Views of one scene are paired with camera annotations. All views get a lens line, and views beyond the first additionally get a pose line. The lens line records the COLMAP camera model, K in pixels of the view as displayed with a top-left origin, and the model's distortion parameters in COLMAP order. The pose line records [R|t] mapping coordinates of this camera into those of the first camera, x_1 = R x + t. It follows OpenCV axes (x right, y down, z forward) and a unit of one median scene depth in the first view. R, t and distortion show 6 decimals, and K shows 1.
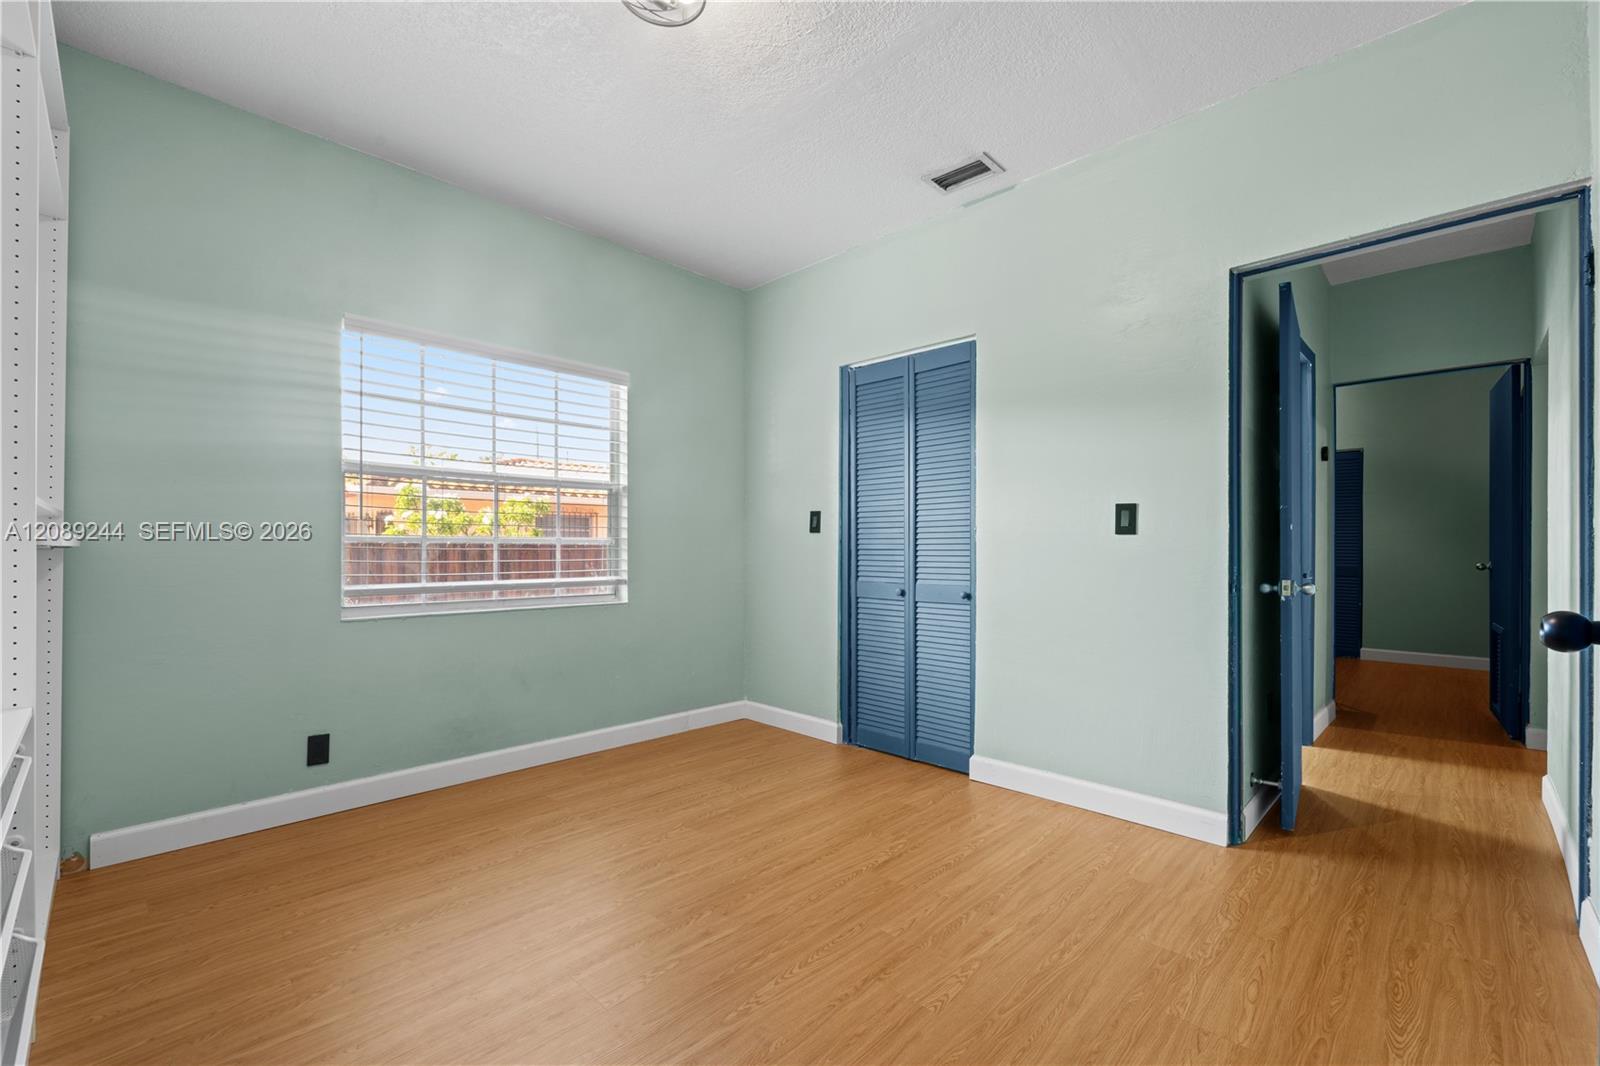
lens RADIAL K [[683.1, 0, 797.9], [0, 683.1, 541.6], [0, 0, 1]] dist [-0.002579, 0.000124]
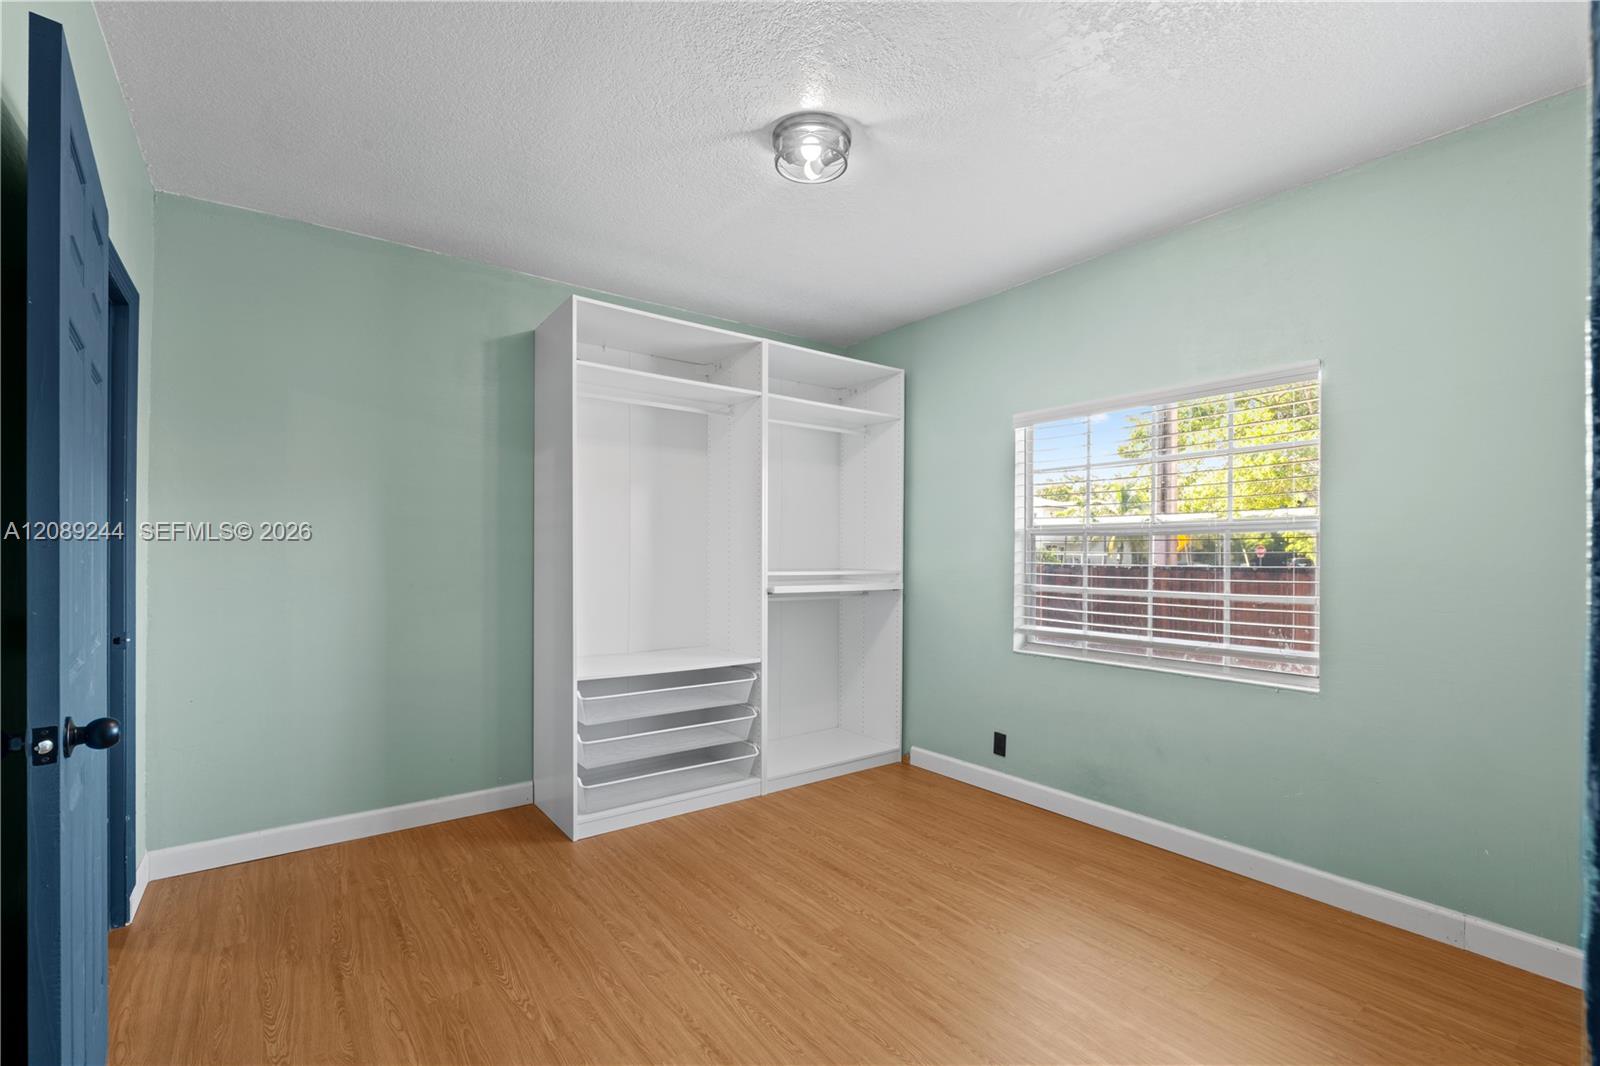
lens RADIAL K [[683.1, 0, 795.2], [0, 683.1, 548.4], [0, 0, 1]] dist [-0.002579, 0.000124]
pose [[-0.151040, -0.013467, -0.988436, 0.558182], [0.001800, 0.999902, -0.013898, -0.052616], [0.988526, -0.003878, -0.151001, 0.634602]]
